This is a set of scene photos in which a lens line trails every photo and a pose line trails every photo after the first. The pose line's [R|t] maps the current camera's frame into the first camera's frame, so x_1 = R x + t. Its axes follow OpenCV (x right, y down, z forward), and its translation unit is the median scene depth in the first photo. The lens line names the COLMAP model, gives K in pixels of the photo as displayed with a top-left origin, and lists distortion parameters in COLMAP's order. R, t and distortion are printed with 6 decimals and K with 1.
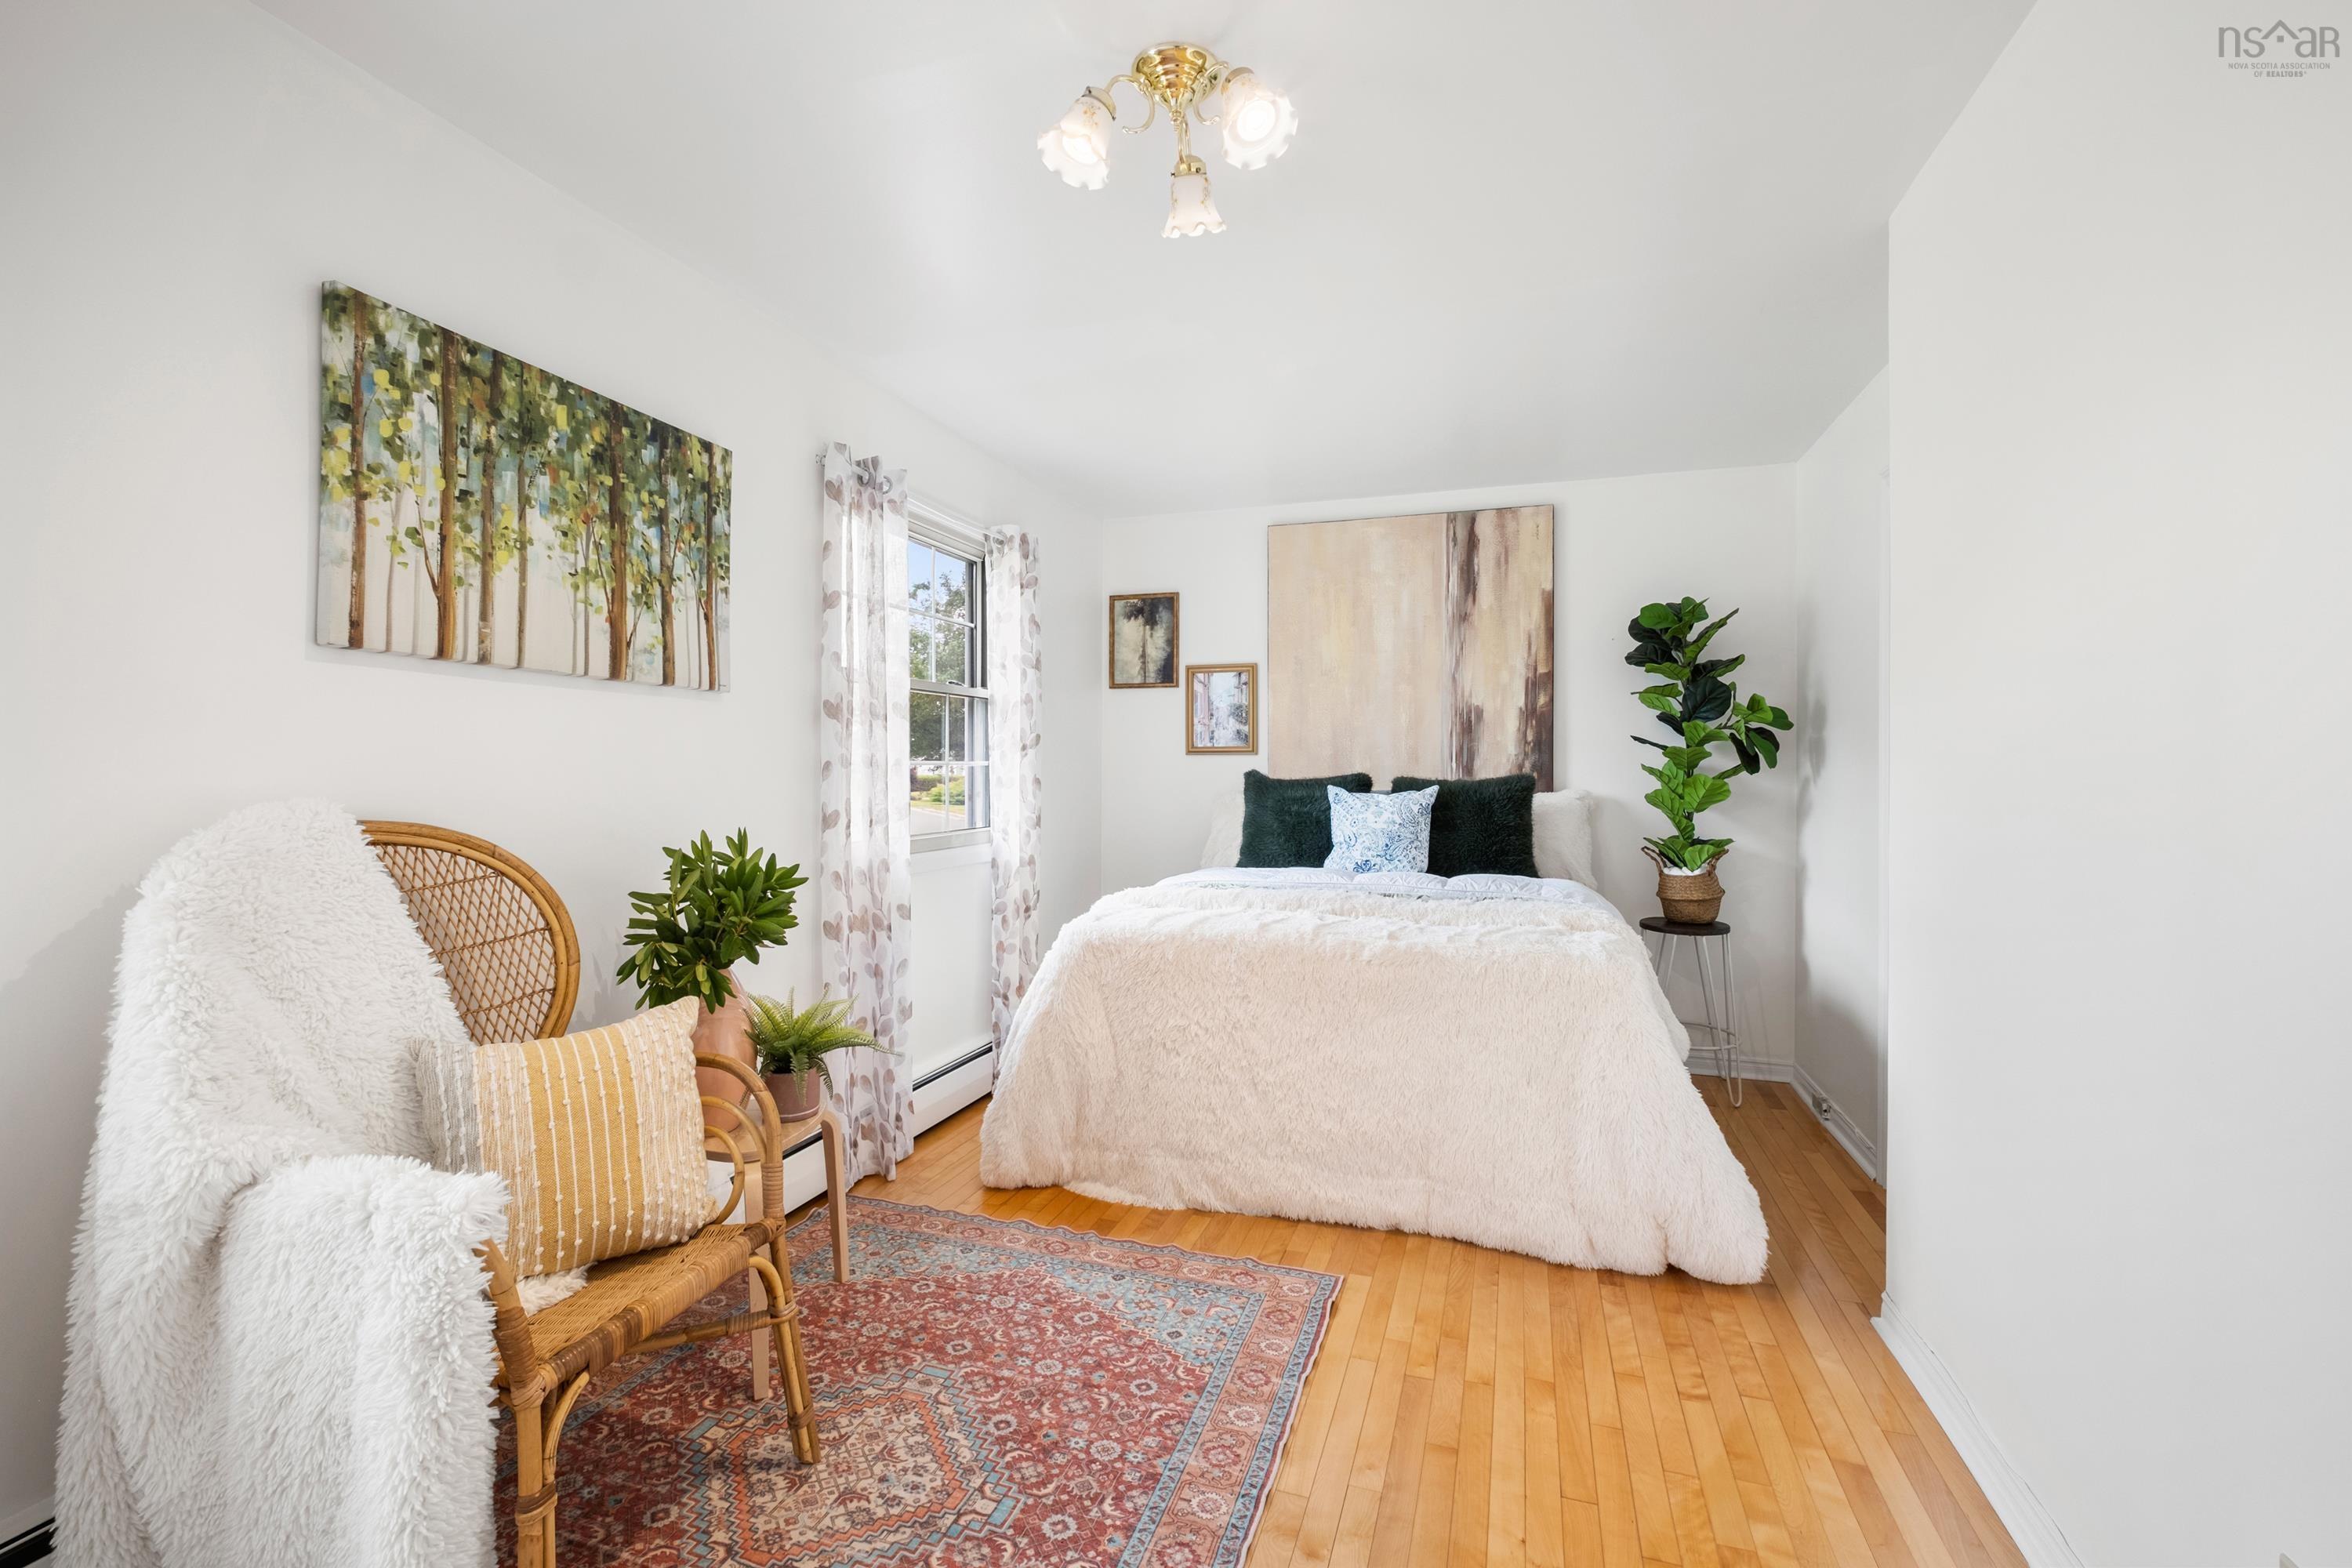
lens RADIAL K [[1024.9, 0, 1175.1], [0, 1024.9, 781.8], [0, 0, 1]] dist [-0.008562, 0.001634]
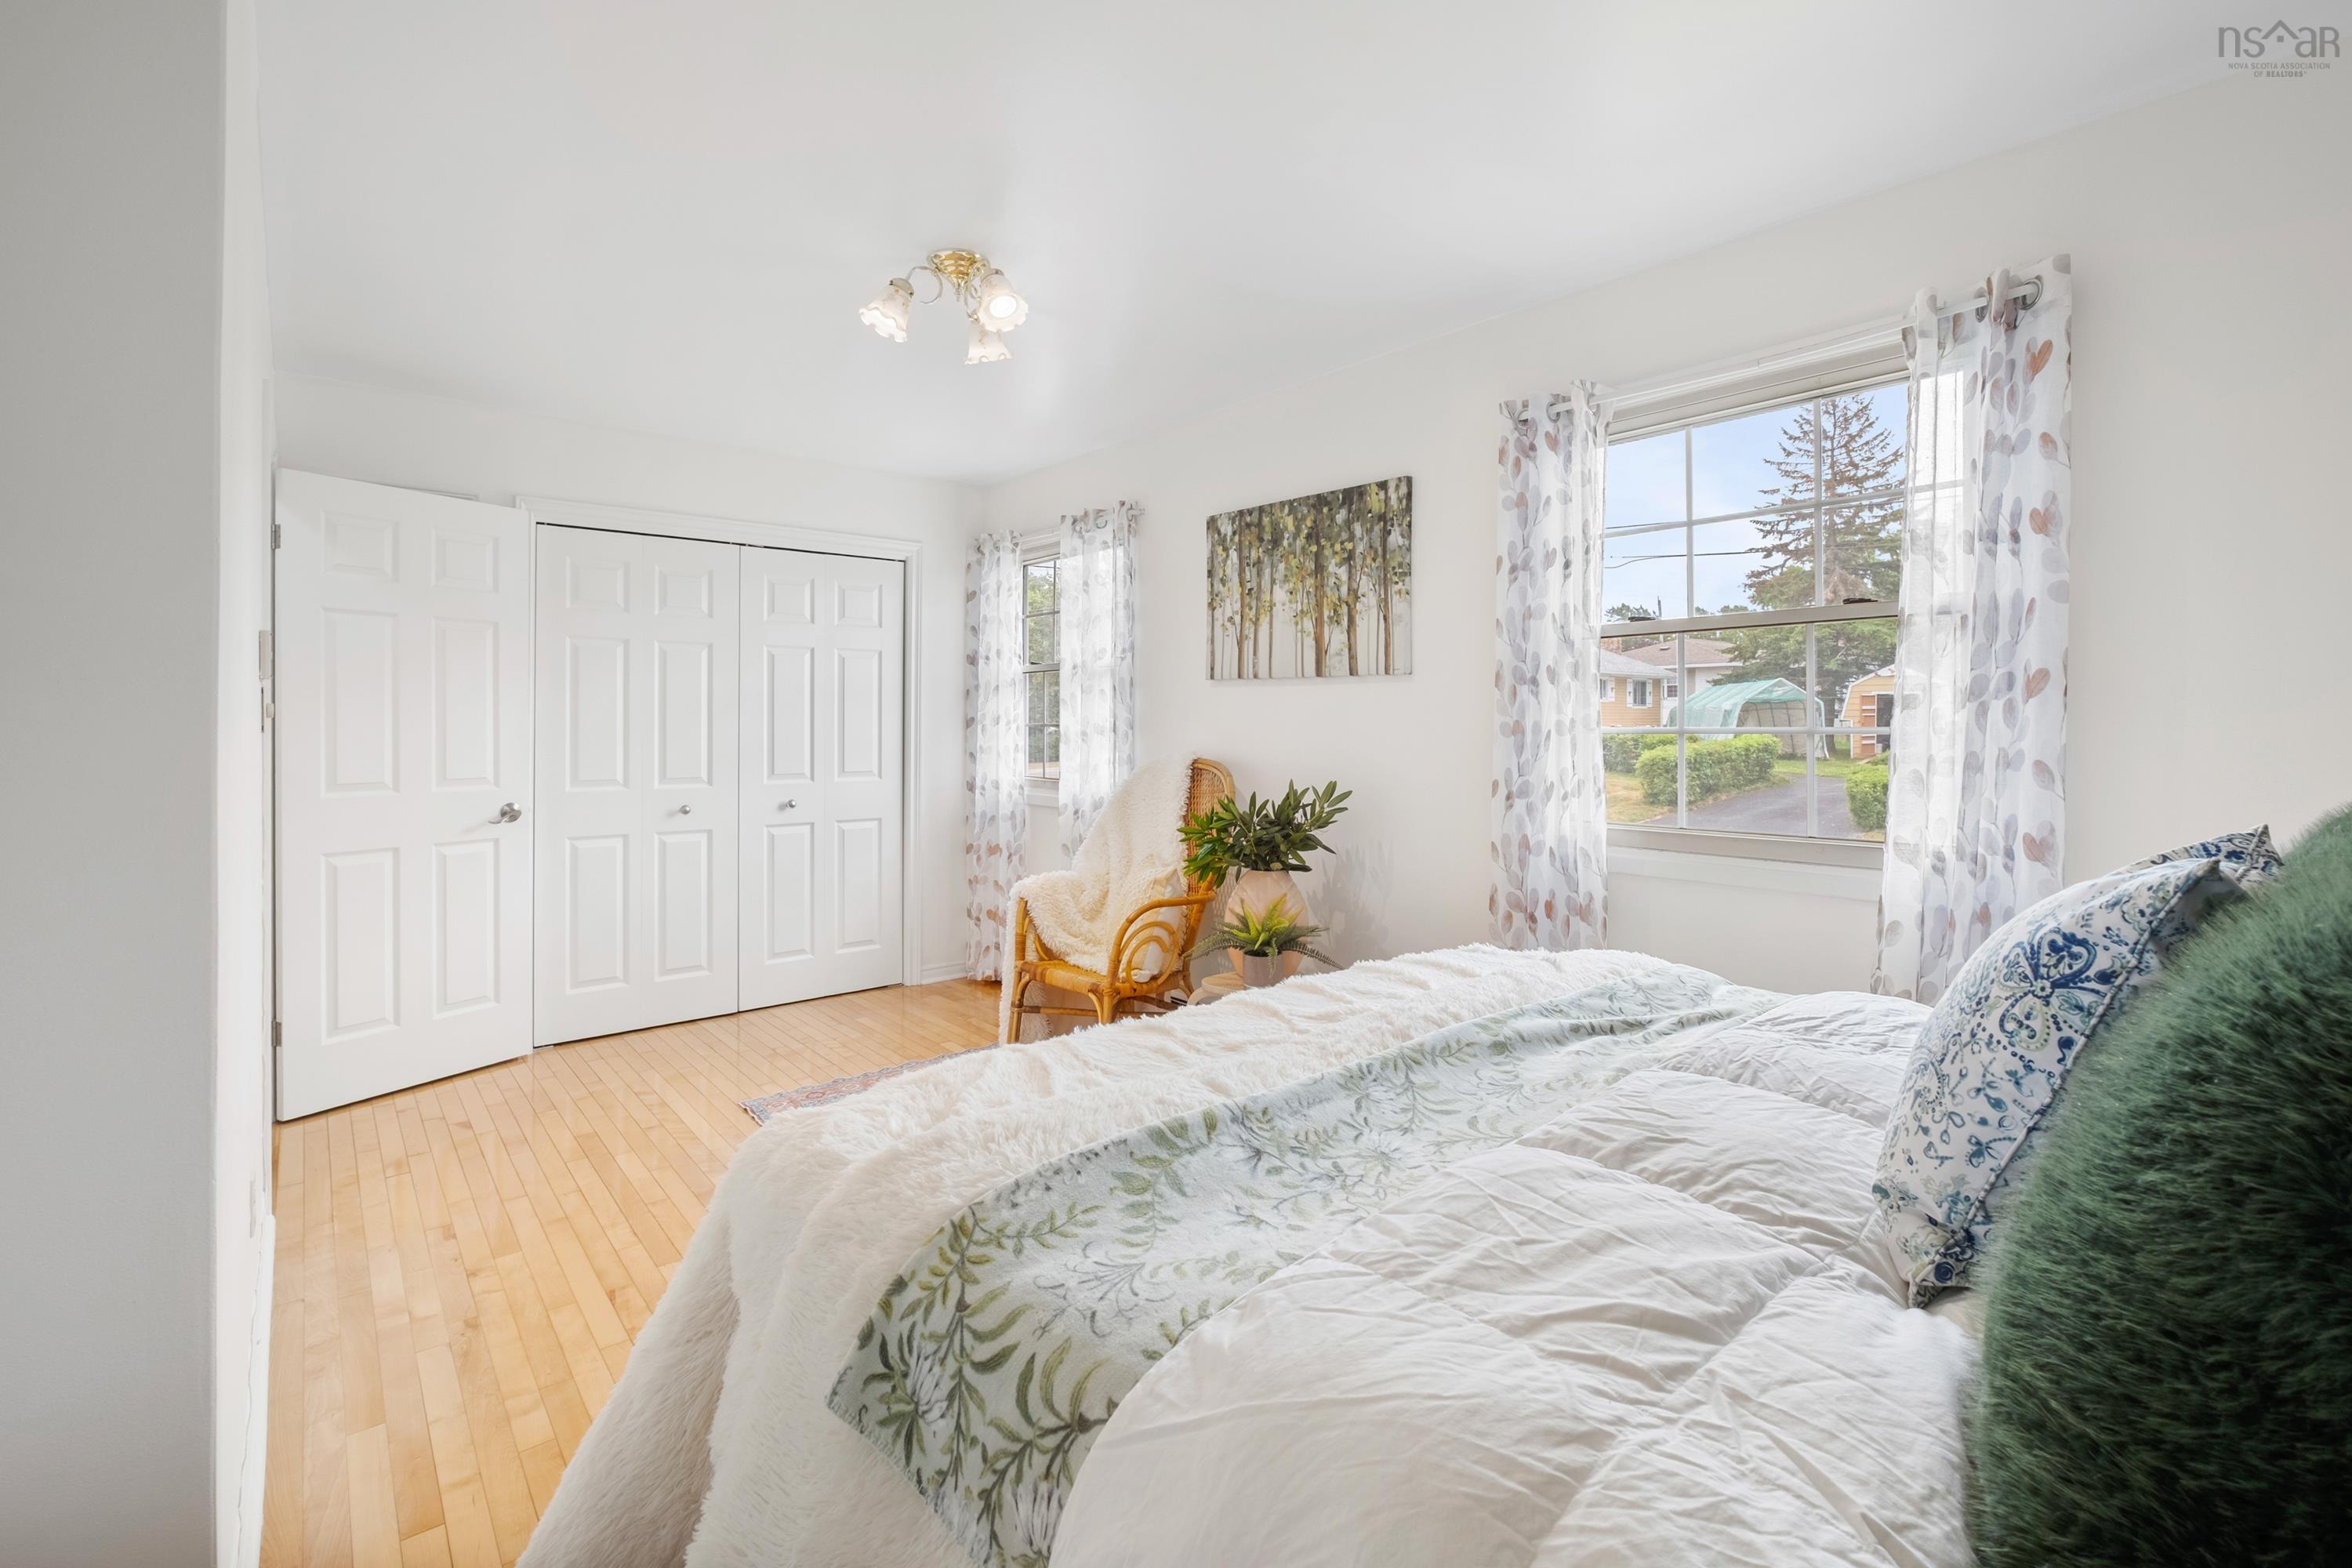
lens RADIAL K [[1024.9, 0, 1171.5], [0, 1024.9, 715.0], [0, 0, 1]] dist [-0.008562, 0.001634]
pose [[-0.524406, -0.003852, -0.851459, 0.873612], [-0.005293, 0.999985, -0.001263, -0.041639], [0.851452, 0.003845, -0.524419, 1.638051]]
